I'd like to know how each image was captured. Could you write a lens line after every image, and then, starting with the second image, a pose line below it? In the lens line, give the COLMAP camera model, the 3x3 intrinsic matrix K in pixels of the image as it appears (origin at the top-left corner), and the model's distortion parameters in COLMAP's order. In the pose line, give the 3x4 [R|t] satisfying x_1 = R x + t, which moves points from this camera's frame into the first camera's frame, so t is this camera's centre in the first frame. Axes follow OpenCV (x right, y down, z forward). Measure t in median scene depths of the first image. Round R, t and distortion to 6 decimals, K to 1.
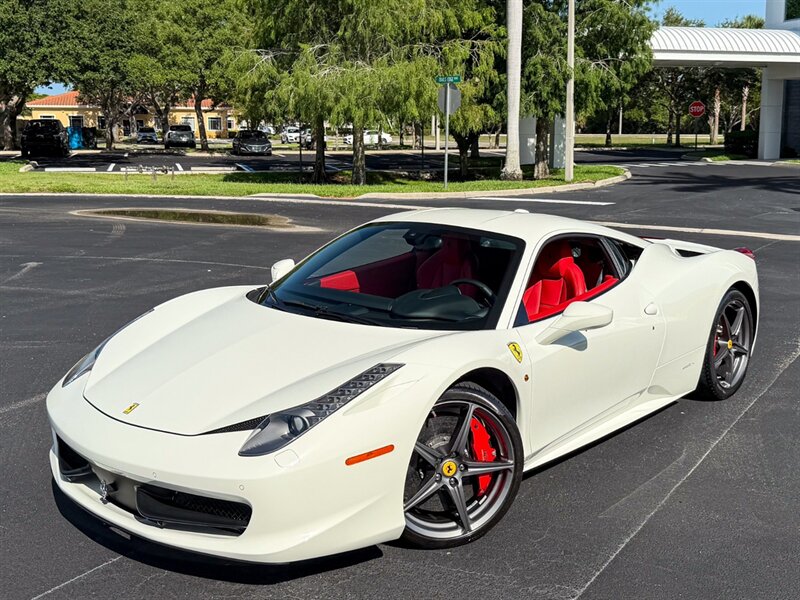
lens RADIAL K [[872.4, 0, 400.1], [0, 872.4, 250.4], [0, 0, 1]] dist [0.210797, -0.513181]
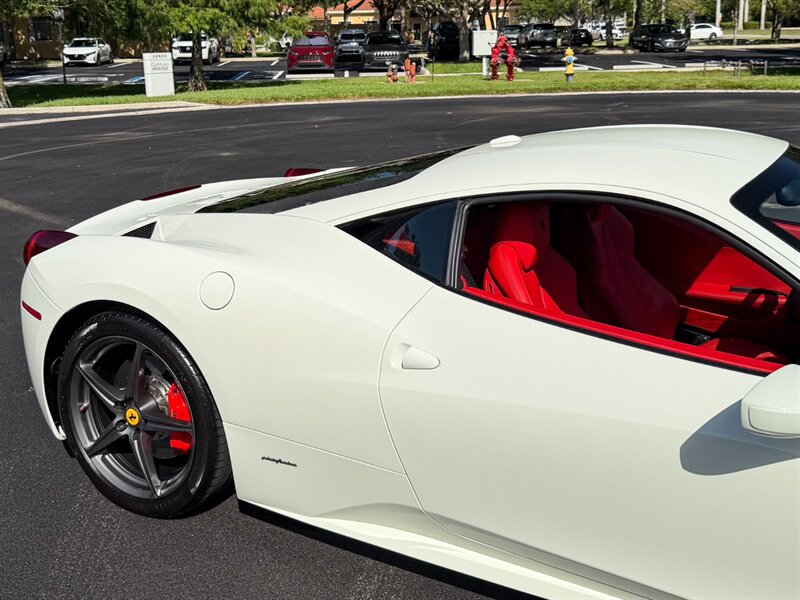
lens RADIAL K [[876.1, 0, 356.4], [0, 876.1, 225.0], [0, 0, 1]] dist [0.192635, -0.449752]
pose [[0.969496, 0.032207, -0.242984, -0.478464], [-0.013225, 0.996759, 0.079351, 0.006098], [0.244752, -0.073717, 0.966779, 0.002694]]
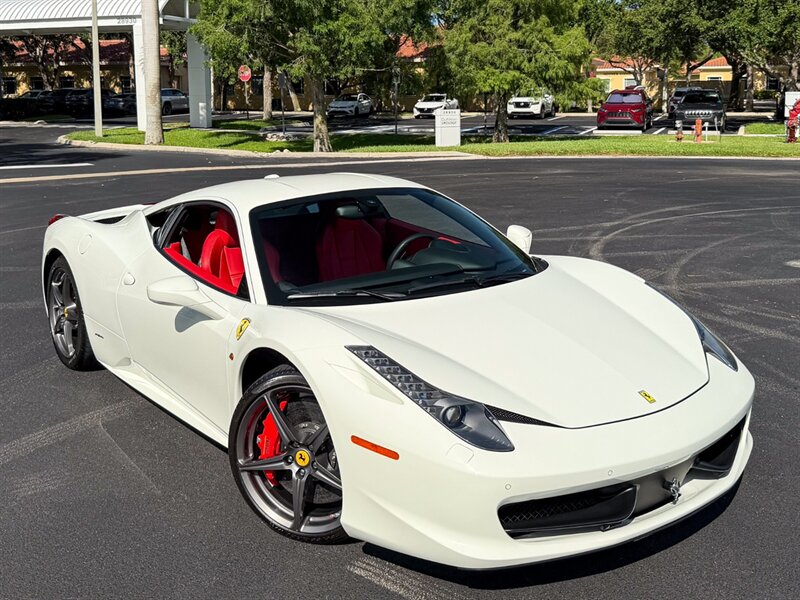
lens RADIAL K [[873.4, 0, 400.1], [0, 873.4, 196.9], [0, 0, 1]] dist [0.224181, -0.533301]
pose [[0.809479, 0.067146, -0.583297, -0.340847], [-0.076734, 0.997017, 0.008283, 0.004055], [0.582114, 0.038054, 0.812217, -0.026305]]
